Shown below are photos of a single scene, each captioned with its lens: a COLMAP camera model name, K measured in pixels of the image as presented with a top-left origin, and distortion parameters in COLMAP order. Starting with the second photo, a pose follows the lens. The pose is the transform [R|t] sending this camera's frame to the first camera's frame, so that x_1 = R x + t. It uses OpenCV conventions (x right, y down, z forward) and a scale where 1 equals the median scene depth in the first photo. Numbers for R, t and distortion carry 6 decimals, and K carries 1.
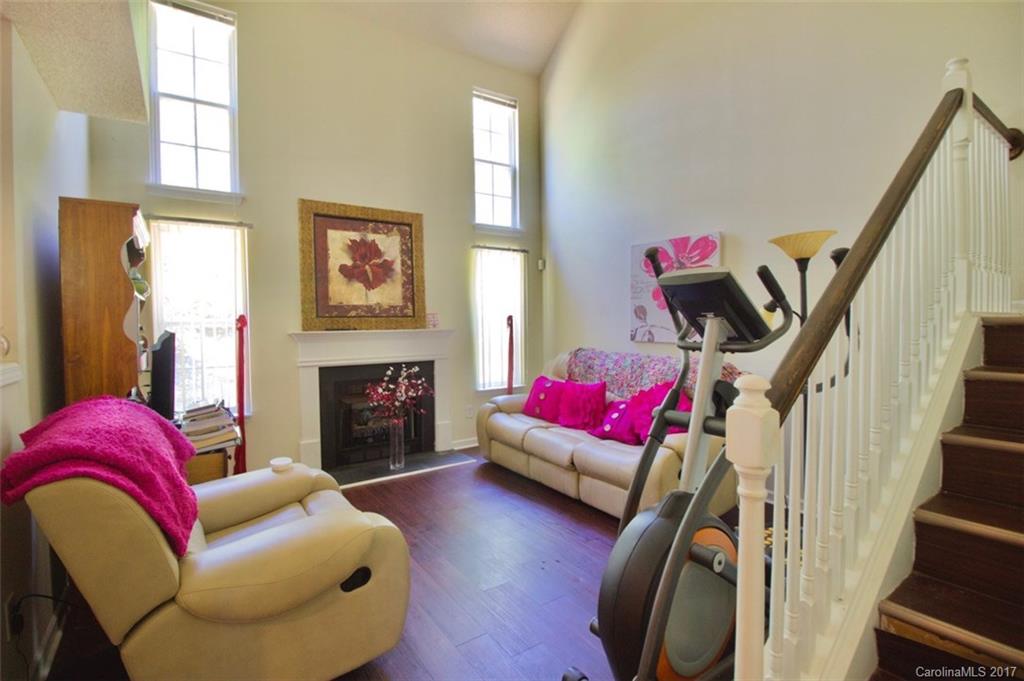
lens RADIAL K [[475.8, 0, 509.7], [0, 475.8, 338.0], [0, 0, 1]] dist [-0.006670, -0.001564]
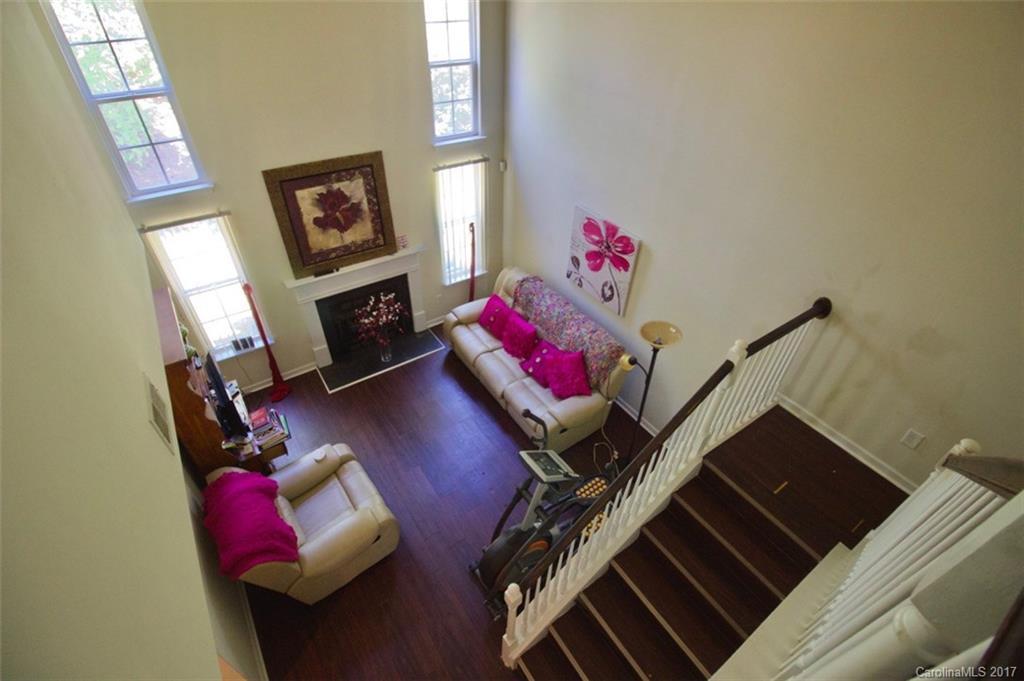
lens RADIAL K [[475.8, 0, 514.4], [0, 475.8, 344.8], [0, 0, 1]] dist [-0.006670, -0.001564]
pose [[0.999072, 0.028799, 0.032015, 0.087339], [-0.042389, 0.788666, 0.613358, -0.607289], [-0.007586, -0.614146, 0.789156, -0.070406]]
